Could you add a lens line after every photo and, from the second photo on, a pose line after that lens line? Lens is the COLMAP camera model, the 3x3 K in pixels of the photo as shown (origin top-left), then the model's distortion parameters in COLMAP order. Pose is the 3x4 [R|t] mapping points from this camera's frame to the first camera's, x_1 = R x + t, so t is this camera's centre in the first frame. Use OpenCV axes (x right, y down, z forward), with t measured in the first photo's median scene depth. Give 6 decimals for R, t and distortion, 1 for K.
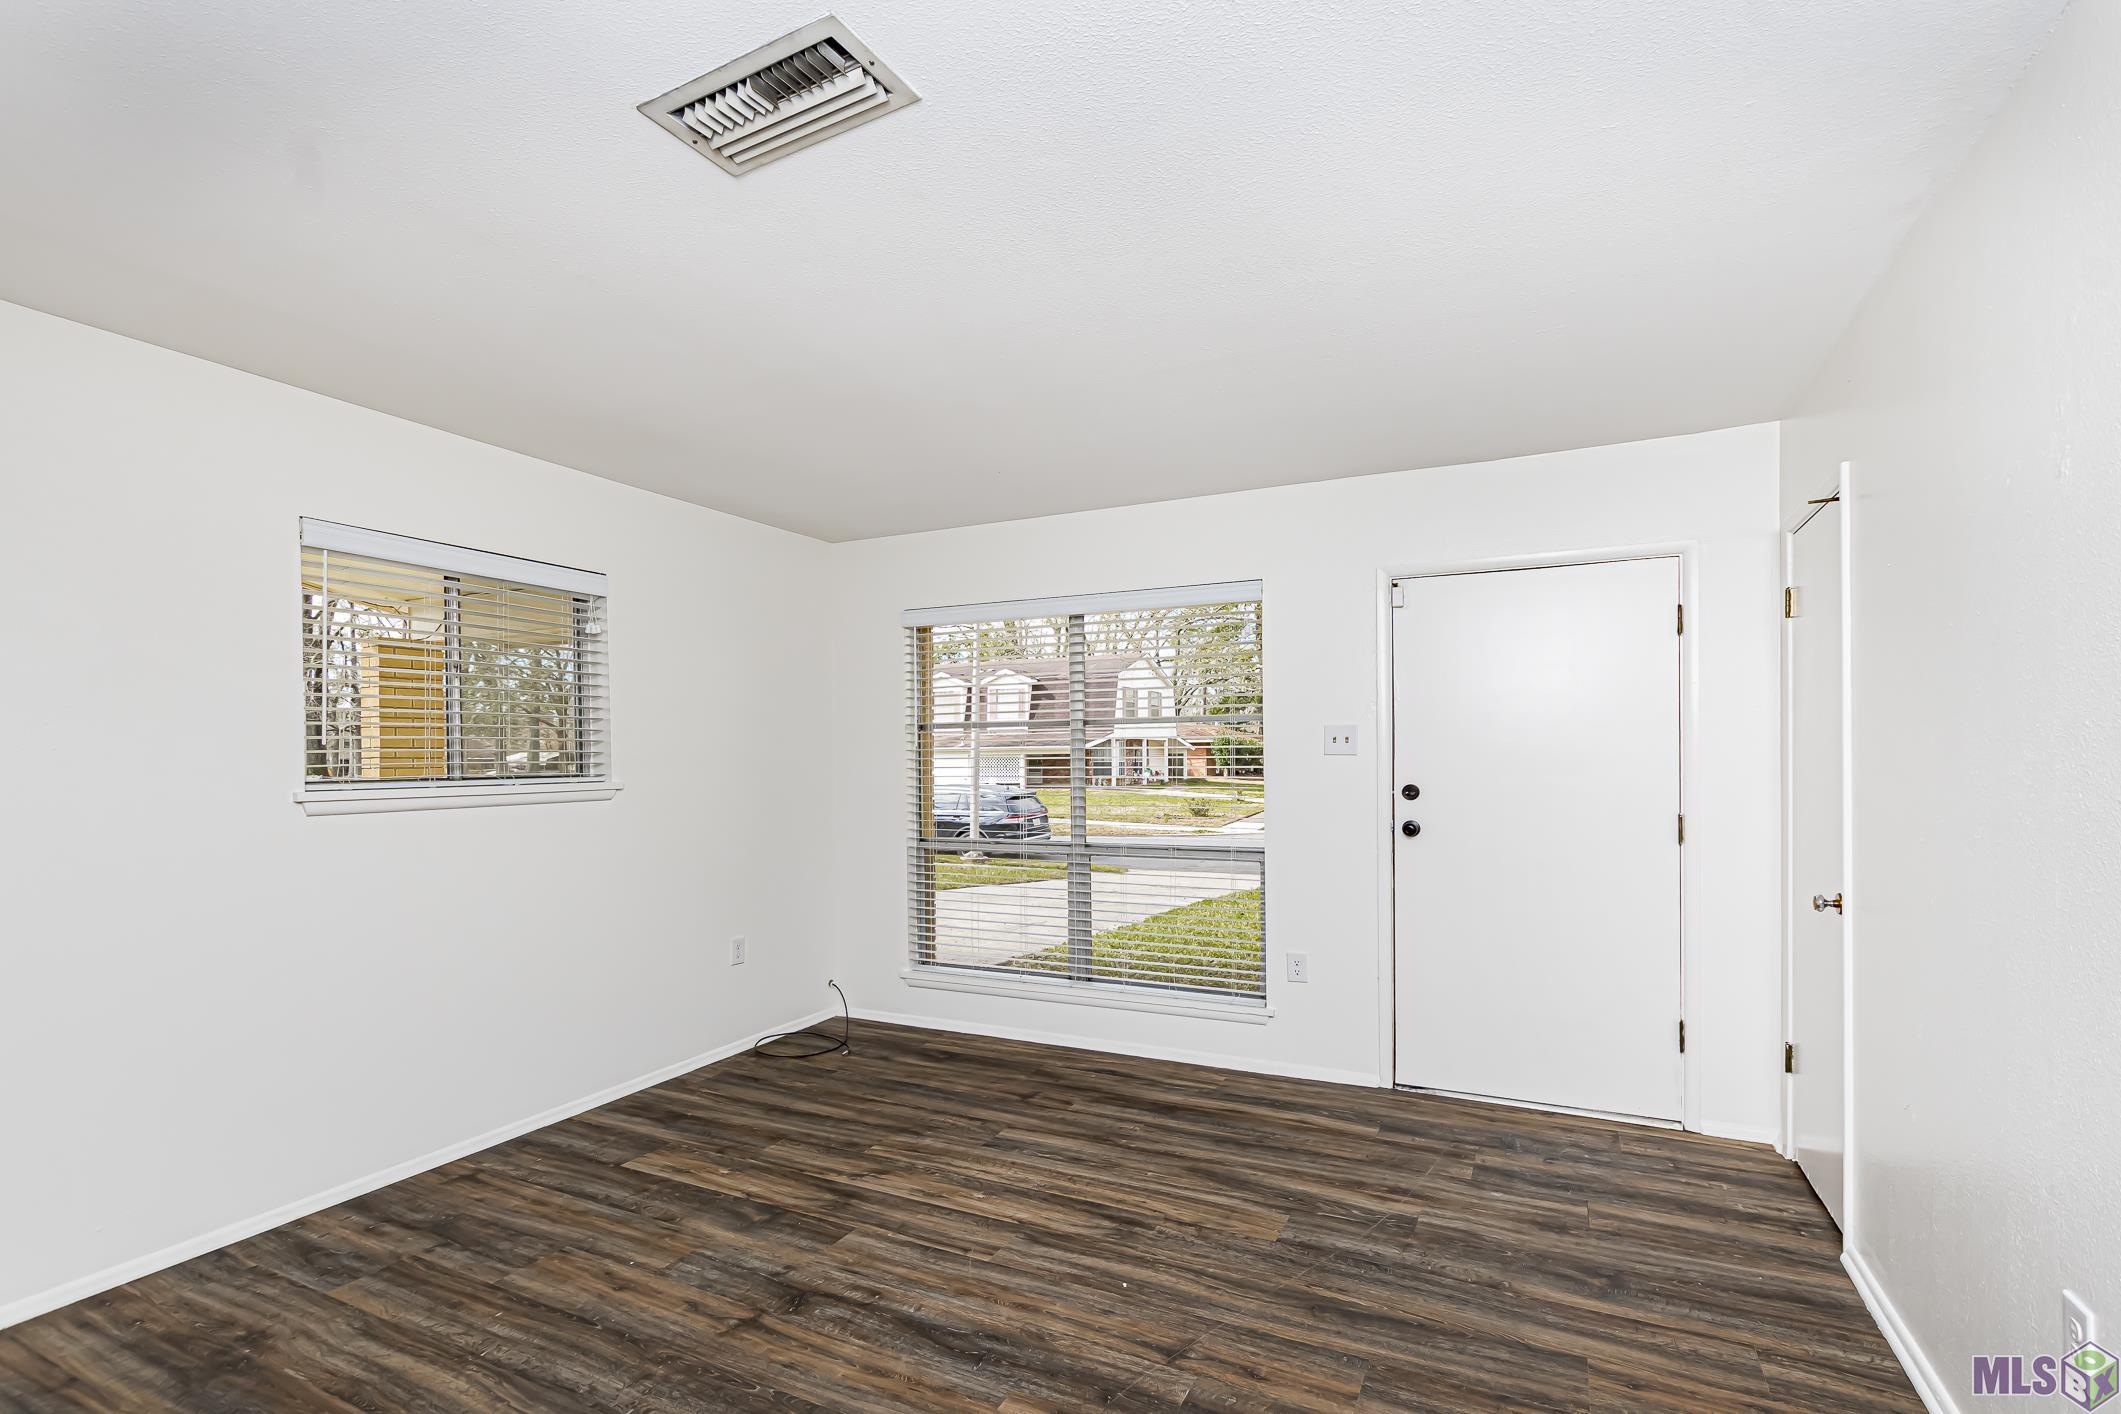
lens RADIAL K [[926.6, 0, 1058.5], [0, 926.6, 755.3], [0, 0, 1]] dist [0.002578, 0.000702]
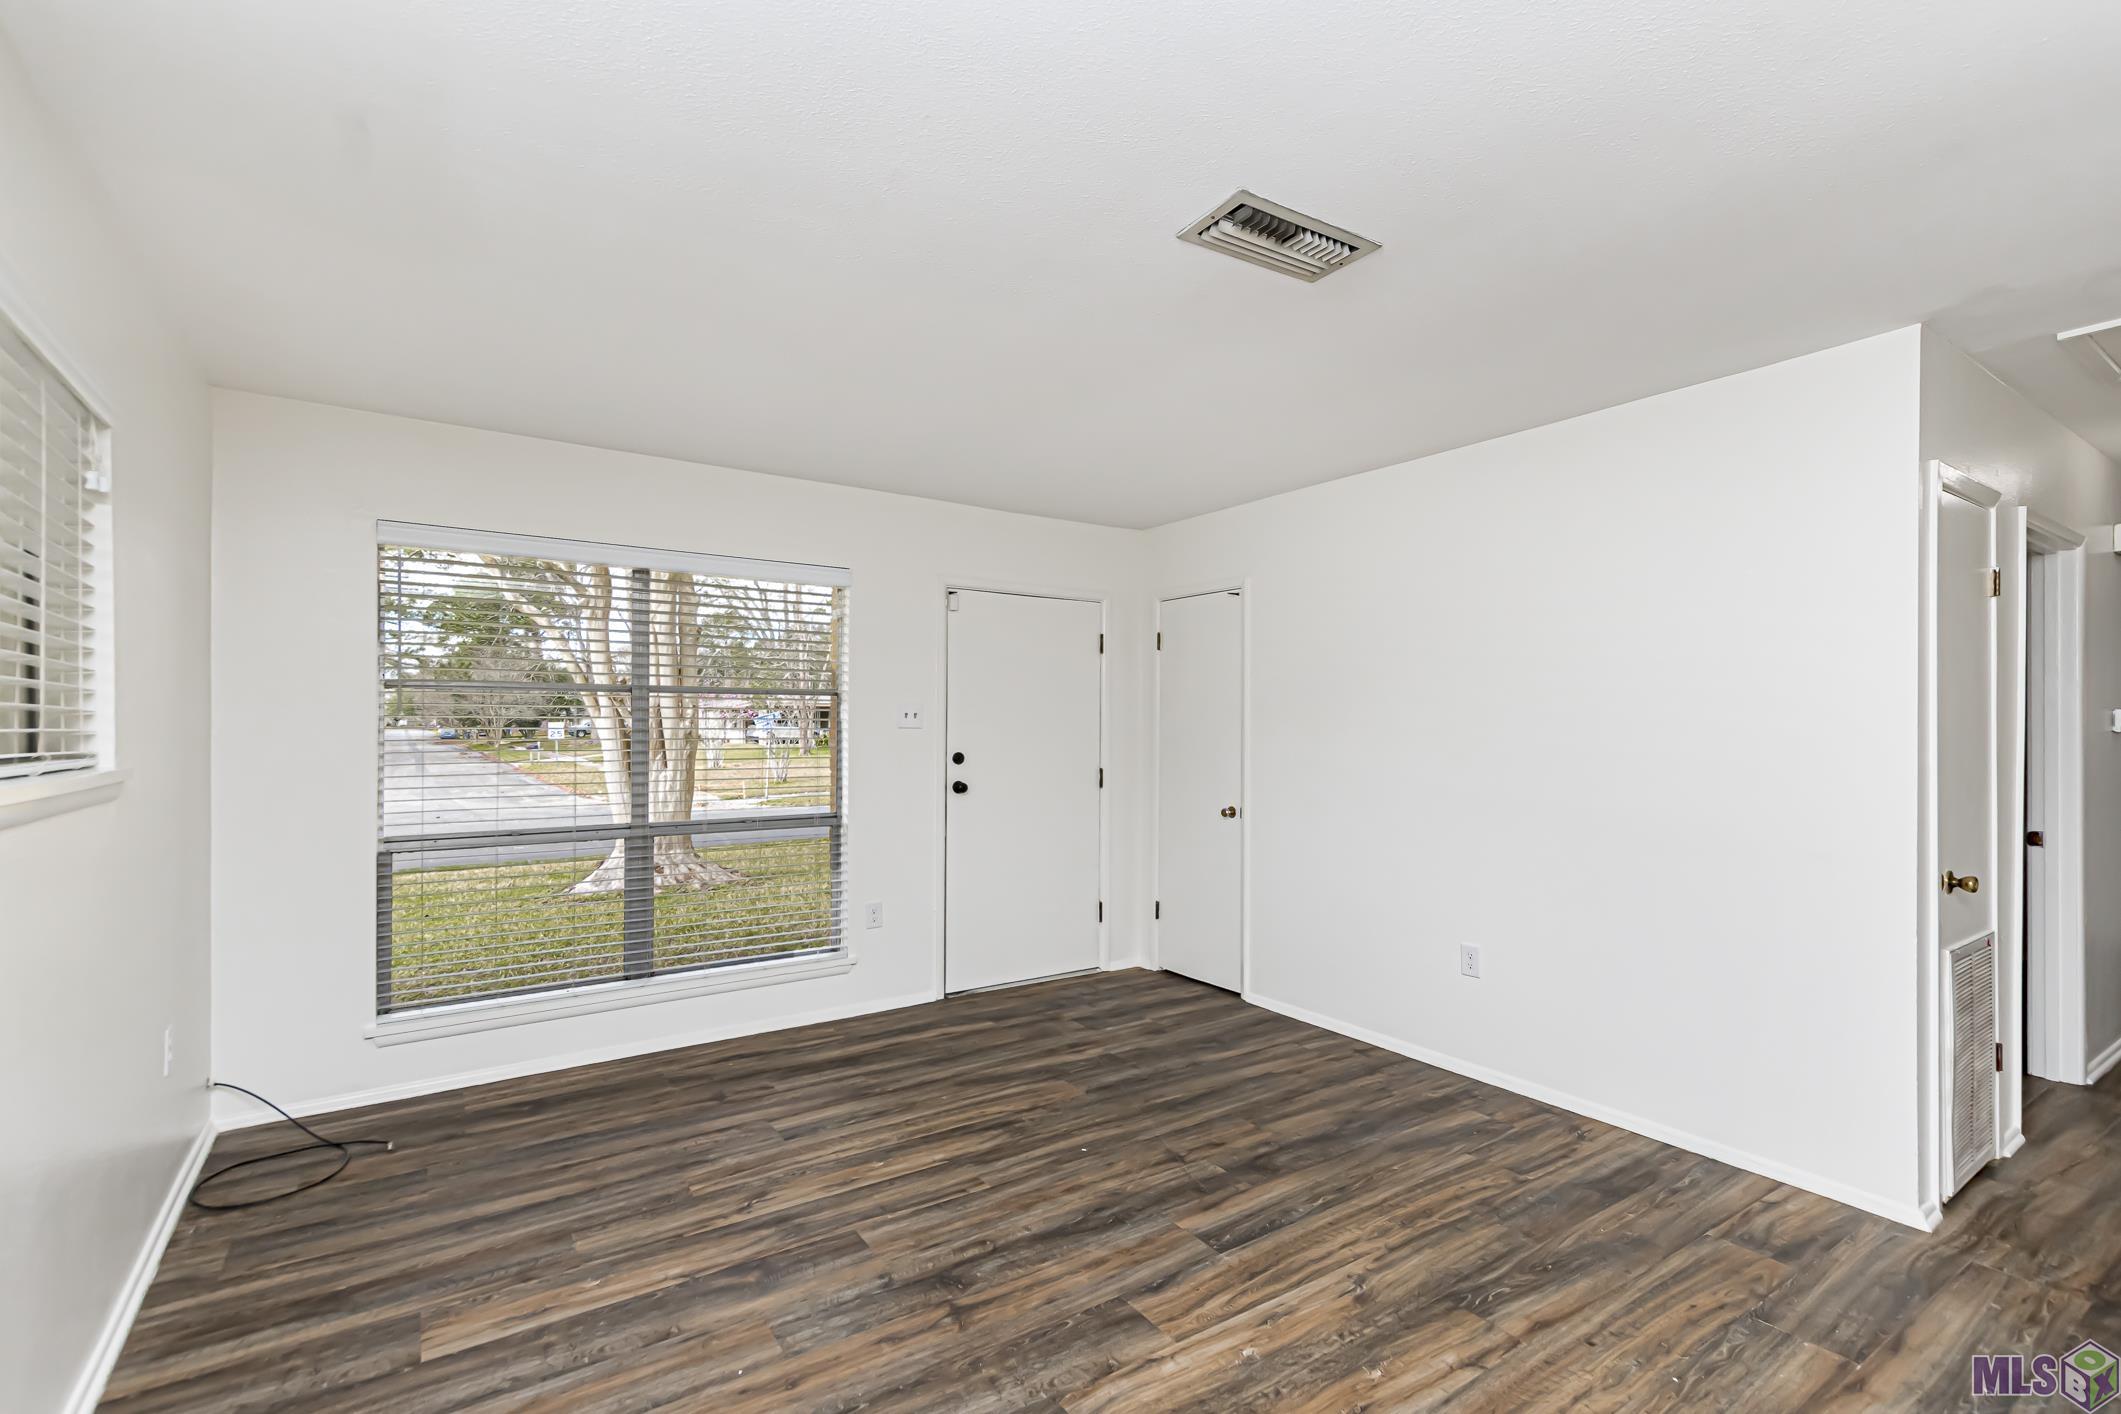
lens RADIAL K [[926.6, 0, 1057.1], [0, 926.6, 716.0], [0, 0, 1]] dist [0.002578, 0.000702]
pose [[0.520918, 0.020035, 0.853372, -0.810215], [-0.008208, 0.999796, -0.018462, 0.006155], [-0.853567, 0.002613, 0.520976, 0.295785]]
